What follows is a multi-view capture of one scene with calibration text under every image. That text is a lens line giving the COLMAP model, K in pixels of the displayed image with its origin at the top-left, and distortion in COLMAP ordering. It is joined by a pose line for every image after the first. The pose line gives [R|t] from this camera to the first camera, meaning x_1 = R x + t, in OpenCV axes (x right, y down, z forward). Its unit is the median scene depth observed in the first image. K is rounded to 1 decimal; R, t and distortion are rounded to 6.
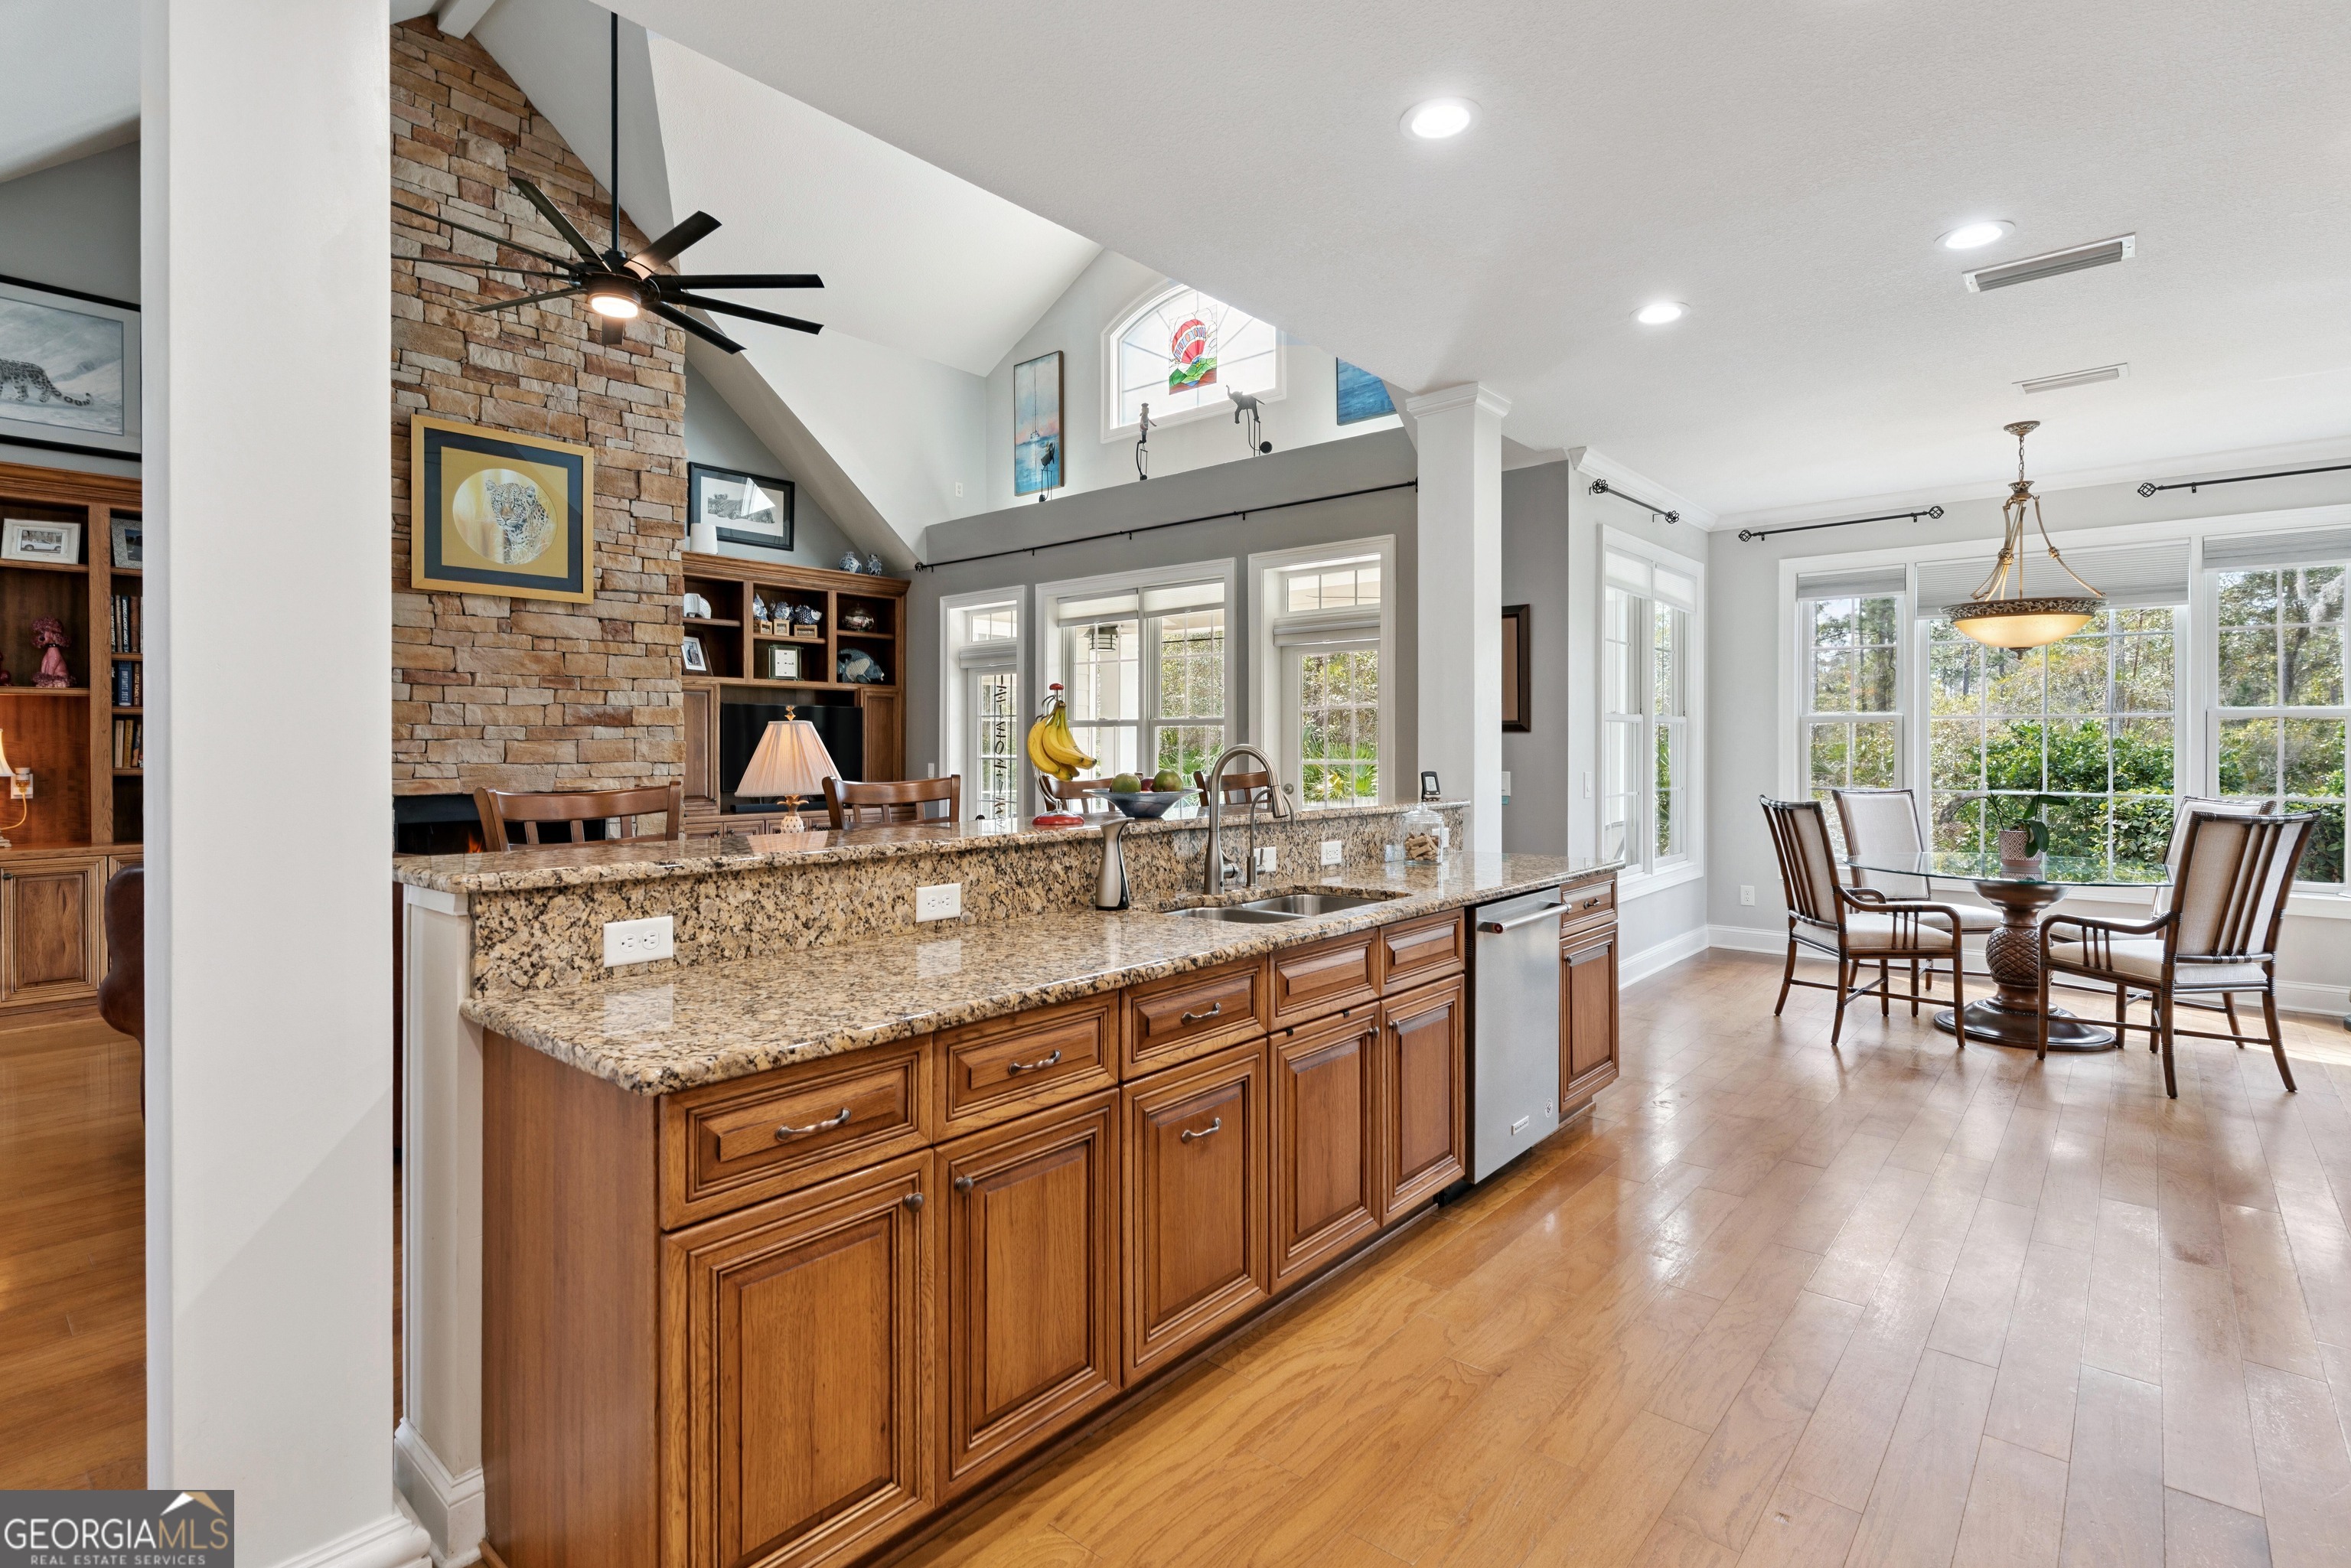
lens RADIAL K [[1113.8, 0, 1177.5], [0, 1113.8, 747.9], [0, 0, 1]] dist [0.000589, -0.000726]
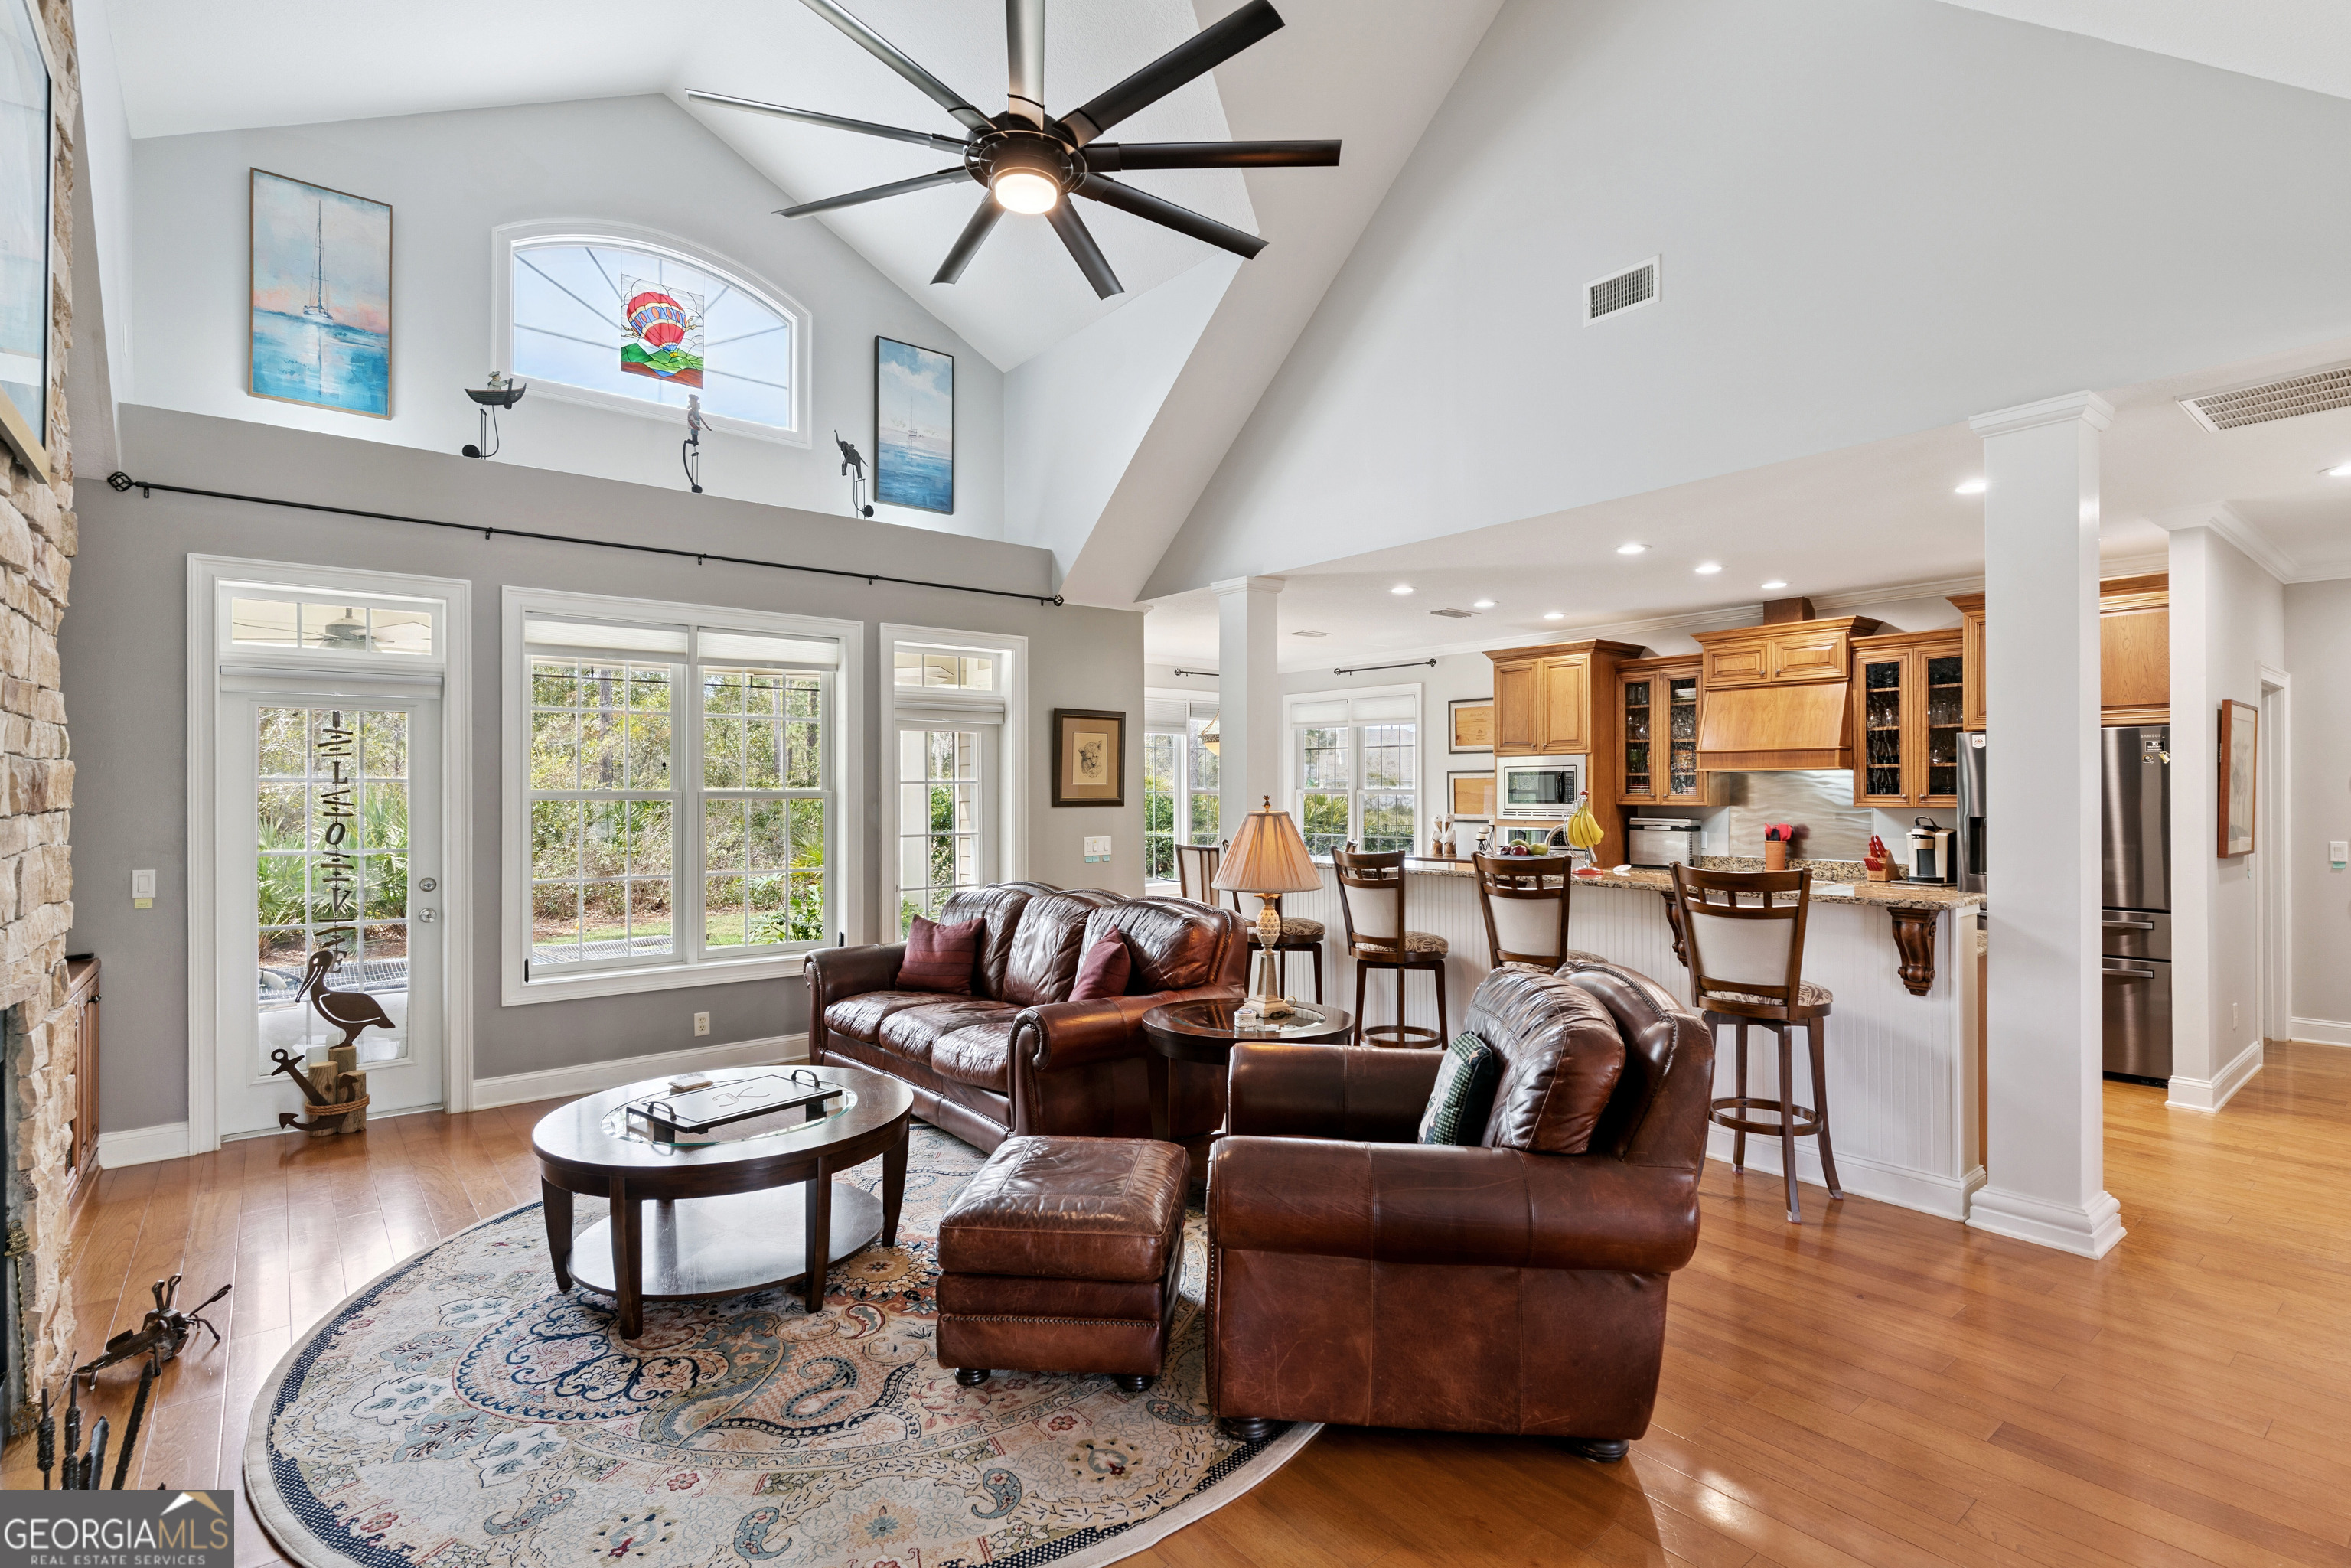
lens RADIAL K [[1113.8, 0, 1156.3], [0, 1113.8, 787.8], [0, 0, 1]] dist [0.000589, -0.000726]
pose [[0.187880, 0.002068, 0.982190, -1.025487], [0.004479, 0.999986, -0.002962, -0.033044], [-0.982182, 0.004956, 0.187868, 0.718869]]
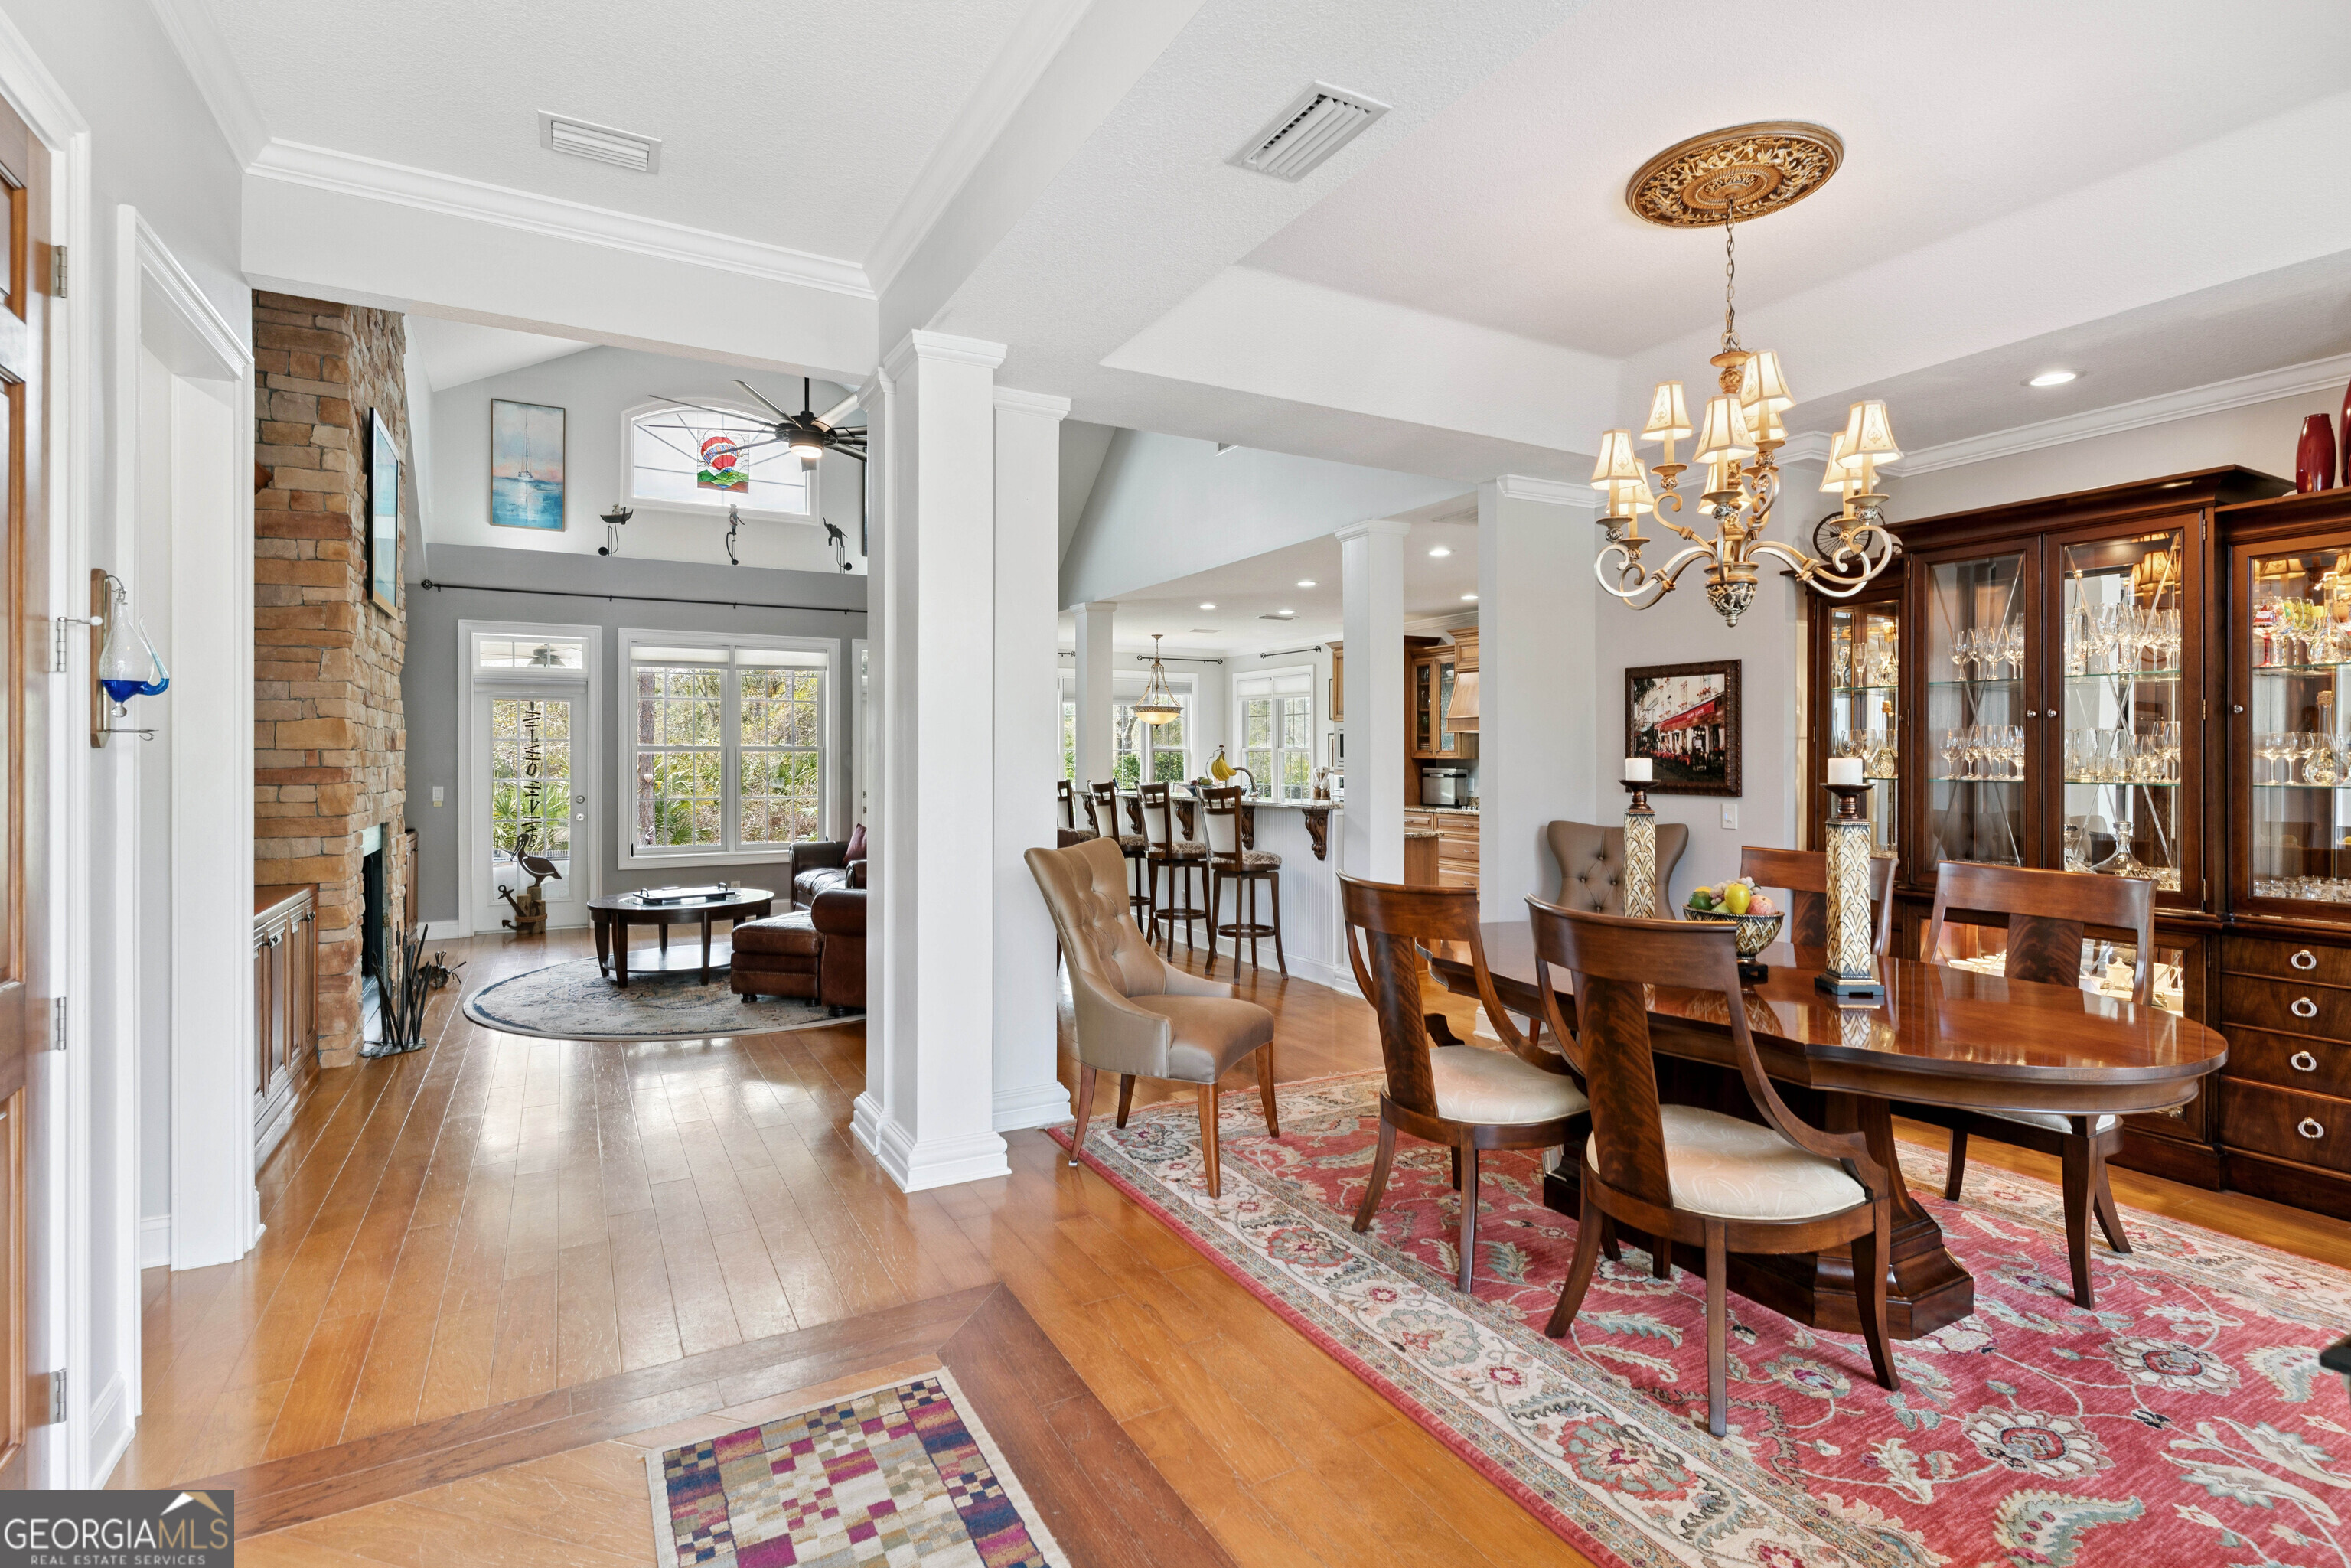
lens RADIAL K [[1113.8, 0, 1149.3], [0, 1113.8, 752.5], [0, 0, 1]] dist [0.000589, -0.000726]
pose [[0.364384, 0.001880, 0.931247, -1.456944], [0.003777, 0.999987, -0.003497, -0.016602], [-0.931241, 0.004791, 0.364372, 0.099232]]
